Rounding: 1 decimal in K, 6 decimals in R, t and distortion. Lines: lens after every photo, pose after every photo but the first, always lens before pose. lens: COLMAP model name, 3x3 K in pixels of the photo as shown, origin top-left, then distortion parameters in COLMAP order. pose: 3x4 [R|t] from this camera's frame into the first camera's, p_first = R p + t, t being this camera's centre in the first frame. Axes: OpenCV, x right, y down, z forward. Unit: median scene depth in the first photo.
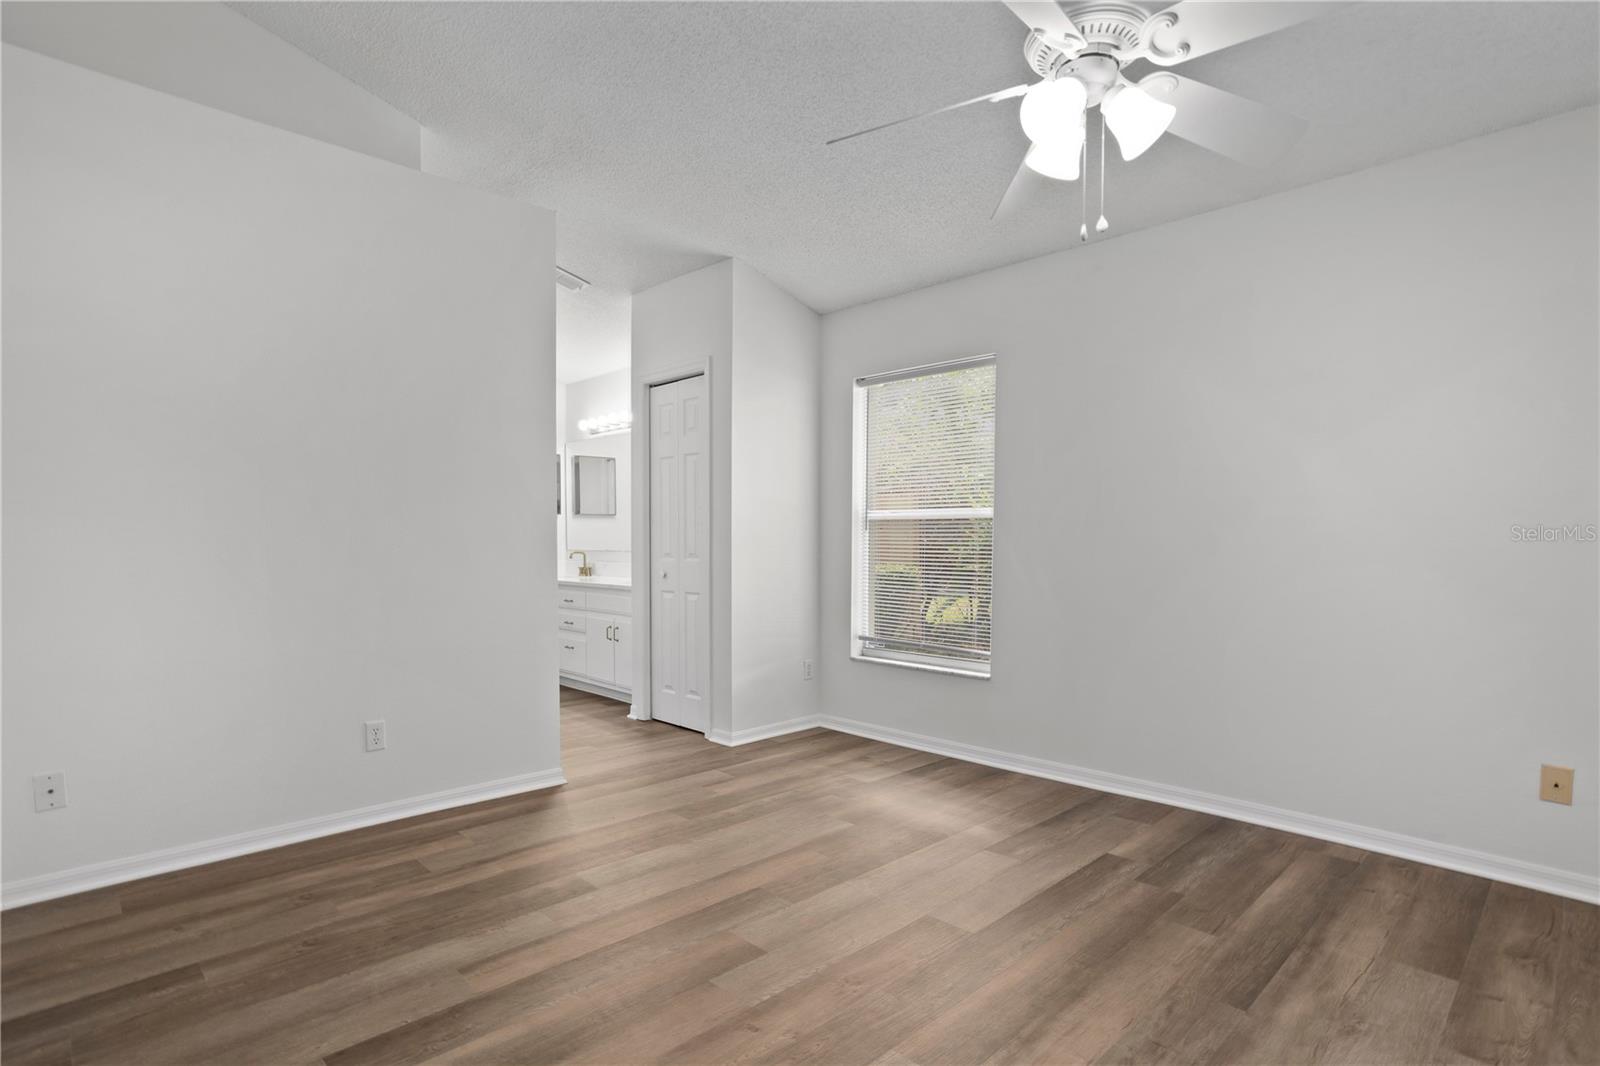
lens RADIAL K [[780.7, 0, 791.5], [0, 780.7, 535.6], [0, 0, 1]] dist [-0.037281, 0.019738]
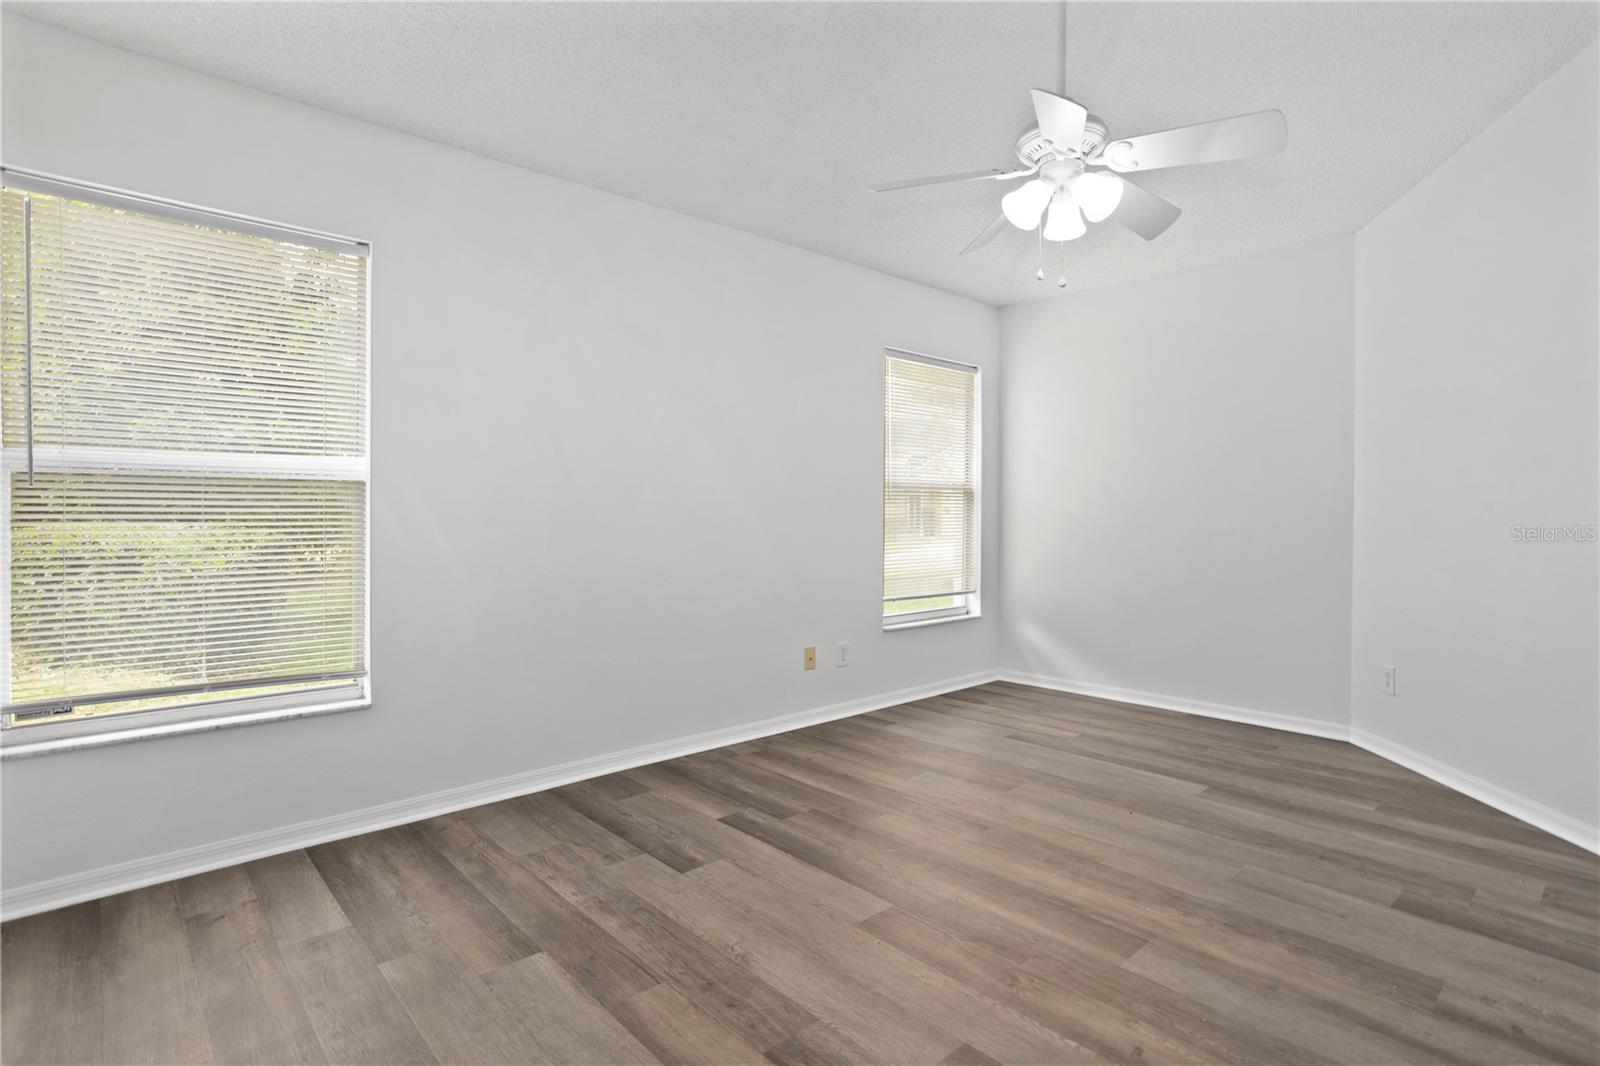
lens RADIAL K [[807.4, 0, 797.1], [0, 807.4, 526.7], [0, 0, 1]] dist [-0.013657, 0.000081]
pose [[0.040256, -0.023501, 0.998913, -0.652991], [-0.014107, 0.999610, 0.024086, 0.006760], [-0.999090, -0.015061, 0.039908, 0.906419]]
